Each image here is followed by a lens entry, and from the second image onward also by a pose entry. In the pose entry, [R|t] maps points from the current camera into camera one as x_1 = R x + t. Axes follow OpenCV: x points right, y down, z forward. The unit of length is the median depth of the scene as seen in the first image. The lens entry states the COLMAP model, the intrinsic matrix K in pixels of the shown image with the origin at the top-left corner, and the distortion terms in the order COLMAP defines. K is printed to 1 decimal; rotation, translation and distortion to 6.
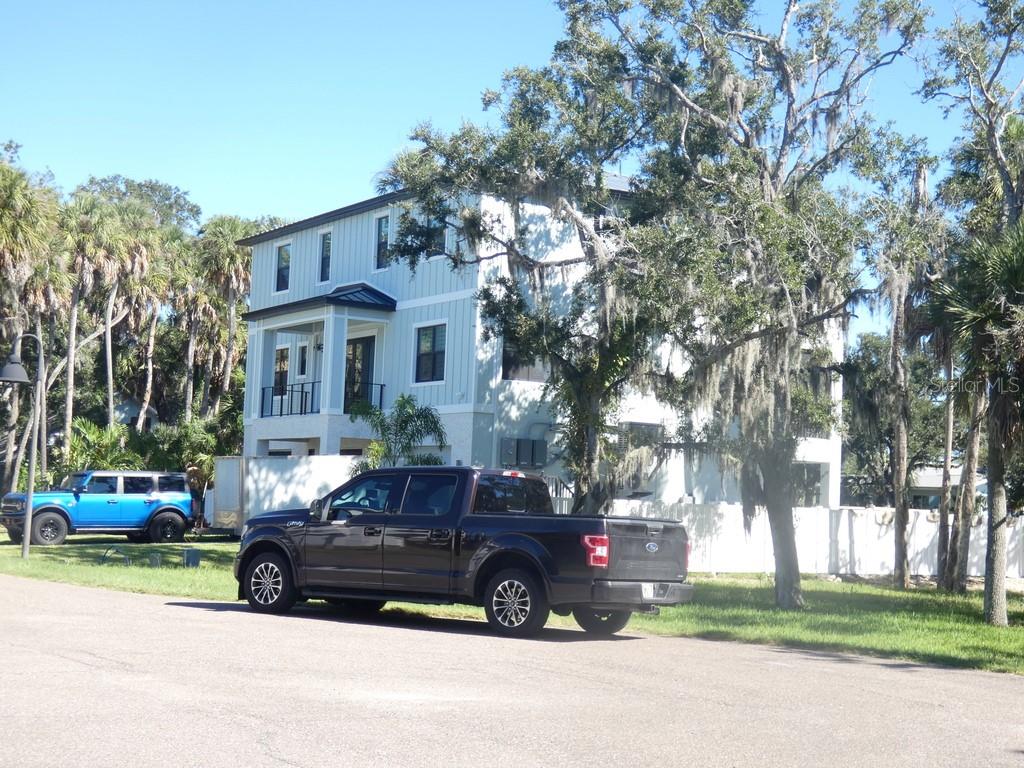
lens RADIAL K [[1665.6, 0, 478.7], [0, 1665.6, 386.5], [0, 0, 1]] dist [0.154026, -0.206536]
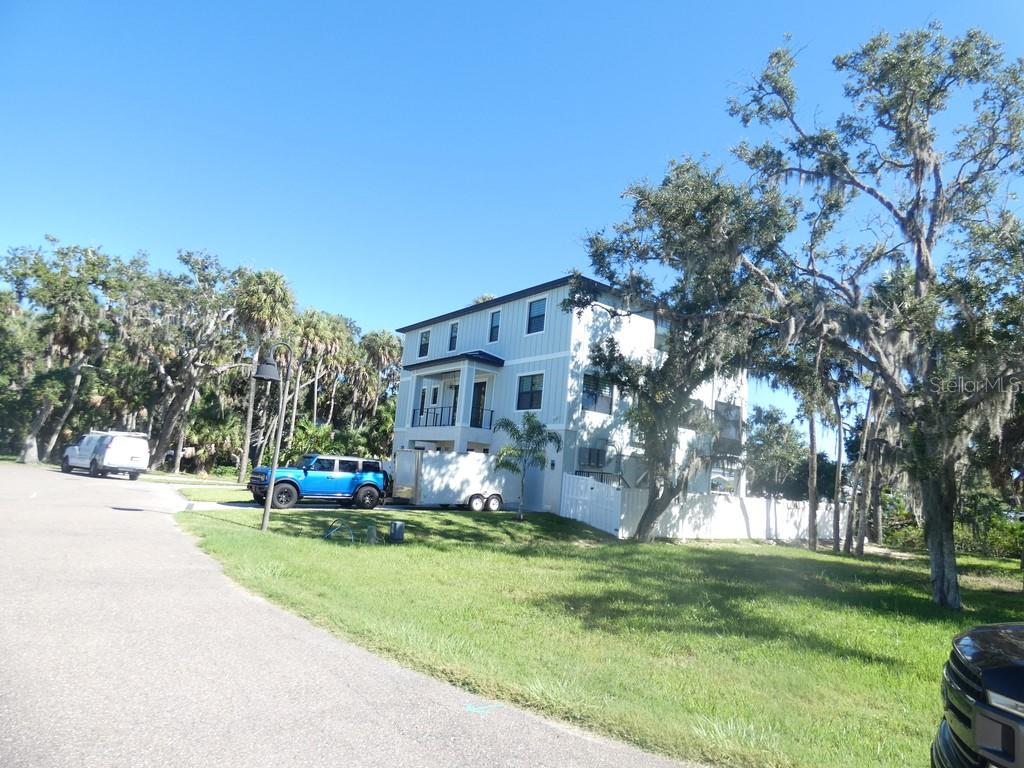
lens RADIAL K [[627.4, 0, 508.5], [0, 627.4, 380.2], [0, 0, 1]] dist [0.013433, 0.001346]
pose [[0.993259, 0.061003, 0.098564, -0.098406], [-0.053523, 0.995607, -0.076830, 0.015089], [-0.102817, 0.071037, 0.992160, 0.352182]]
